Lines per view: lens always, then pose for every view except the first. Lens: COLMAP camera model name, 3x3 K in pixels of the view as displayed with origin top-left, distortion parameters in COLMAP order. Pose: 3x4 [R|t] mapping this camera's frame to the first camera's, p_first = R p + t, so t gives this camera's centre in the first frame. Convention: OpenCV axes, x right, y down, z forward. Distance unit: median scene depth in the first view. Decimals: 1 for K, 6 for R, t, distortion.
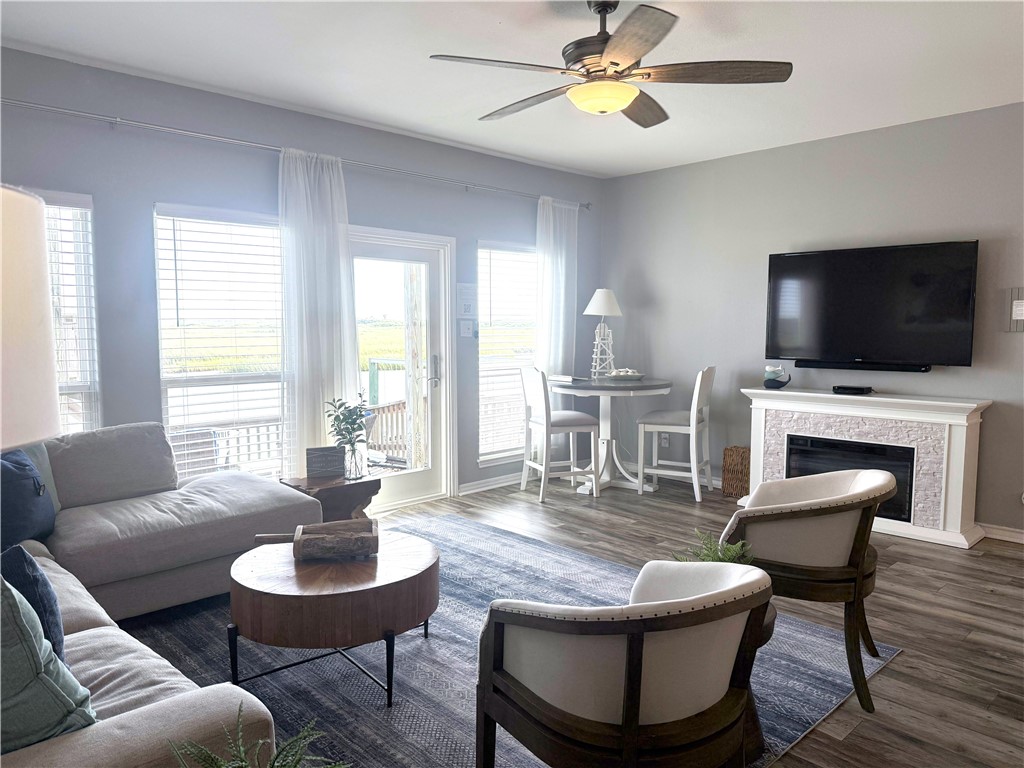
lens RADIAL K [[711.8, 0, 512.0], [0, 711.8, 384.0], [0, 0, 1]] dist [0.024434, -0.003196]
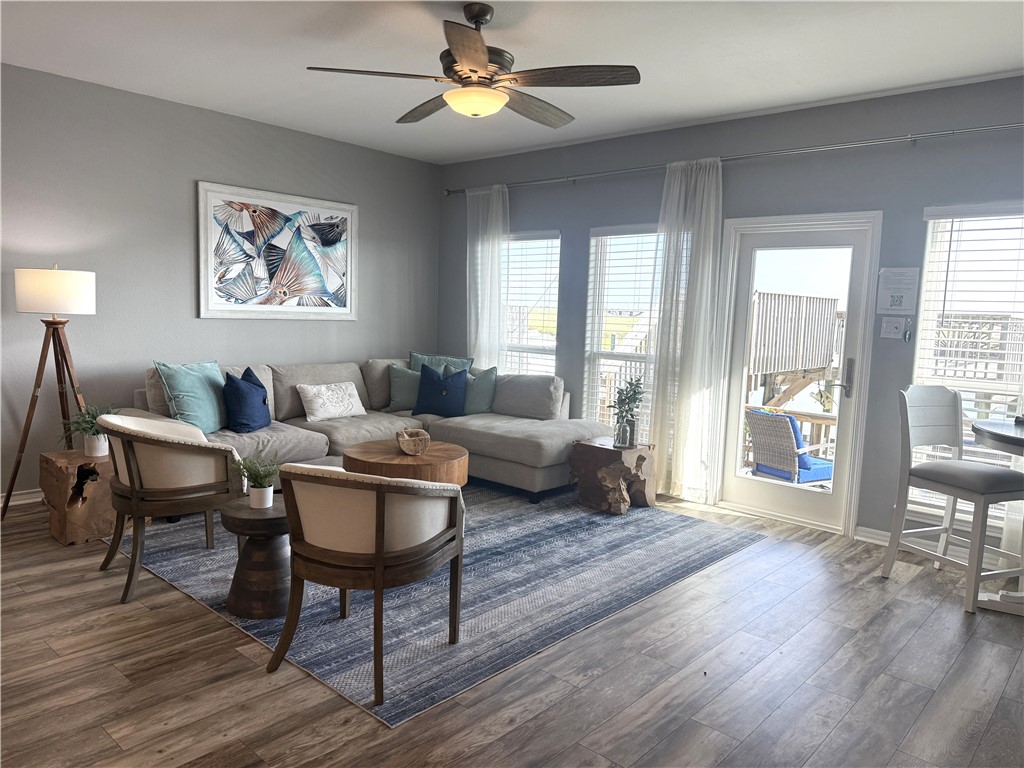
lens RADIAL K [[705.9, 0, 515.5], [0, 705.9, 388.8], [0, 0, 1]] dist [0.084408, -0.111599]
pose [[0.072235, 0.111204, -0.991169, 0.740513], [-0.119984, 0.987517, 0.102050, -0.048281], [0.990144, 0.111553, 0.084676, 0.598632]]
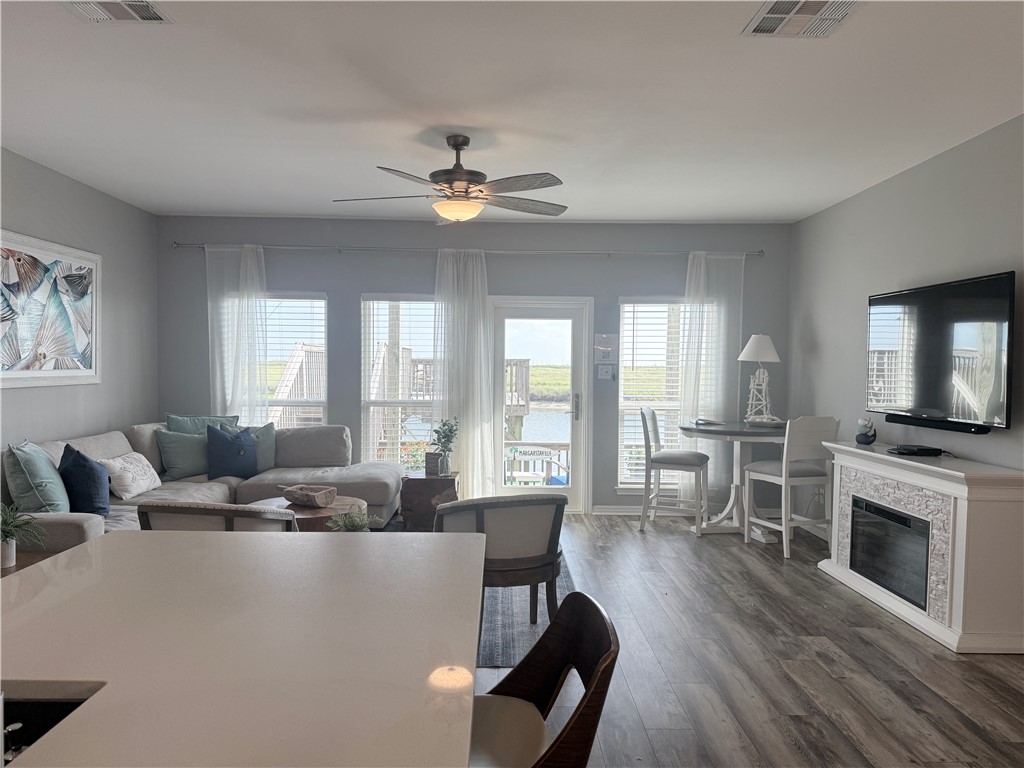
lens RADIAL K [[711.6, 0, 512.0], [0, 711.6, 388.8], [0, 0, 1]] dist [0.027595, -0.038615]
pose [[0.728735, 0.028161, -0.684216, 0.687990], [-0.066132, 0.997378, -0.029385, -0.007692], [0.681595, 0.066663, 0.728687, 0.048205]]
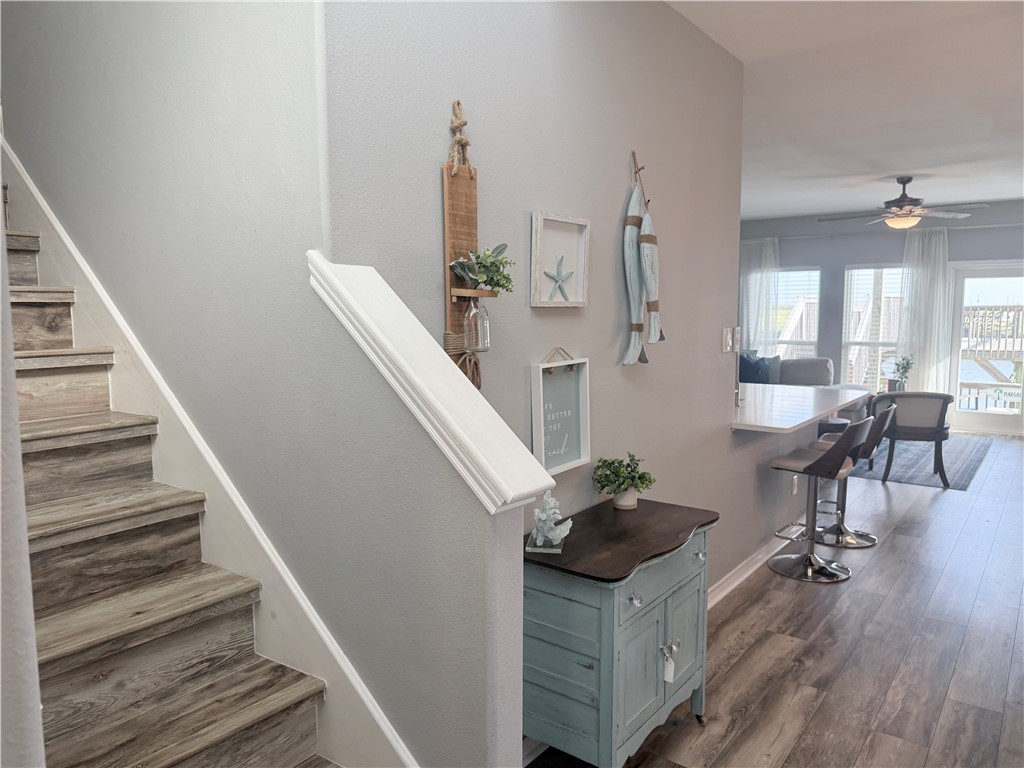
lens RADIAL K [[734.8, 0, 516.1], [0, 734.8, 386.8], [0, 0, 1]] dist [-0.001498, 0.000552]
pose [[0.159274, 0.104756, -0.981661, 1.329639], [-0.078200, 0.992569, 0.093232, -0.000980], [0.984132, 0.061917, 0.166282, -0.323222]]
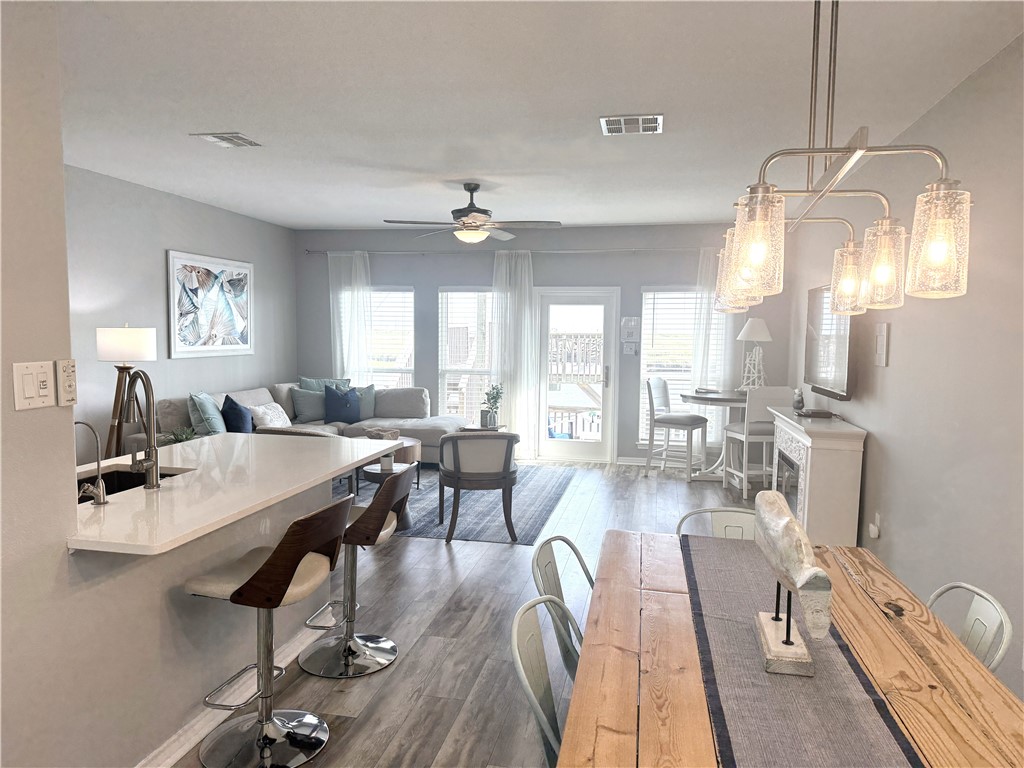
lens RADIAL K [[705.9, 0, 515.5], [0, 705.9, 388.8], [0, 0, 1]] dist [0.084408, -0.111599]
pose [[0.568030, 0.070698, -0.819966, 1.081615], [-0.081429, 0.996243, 0.029486, -0.023736], [0.818969, 0.050020, 0.571653, -0.000886]]
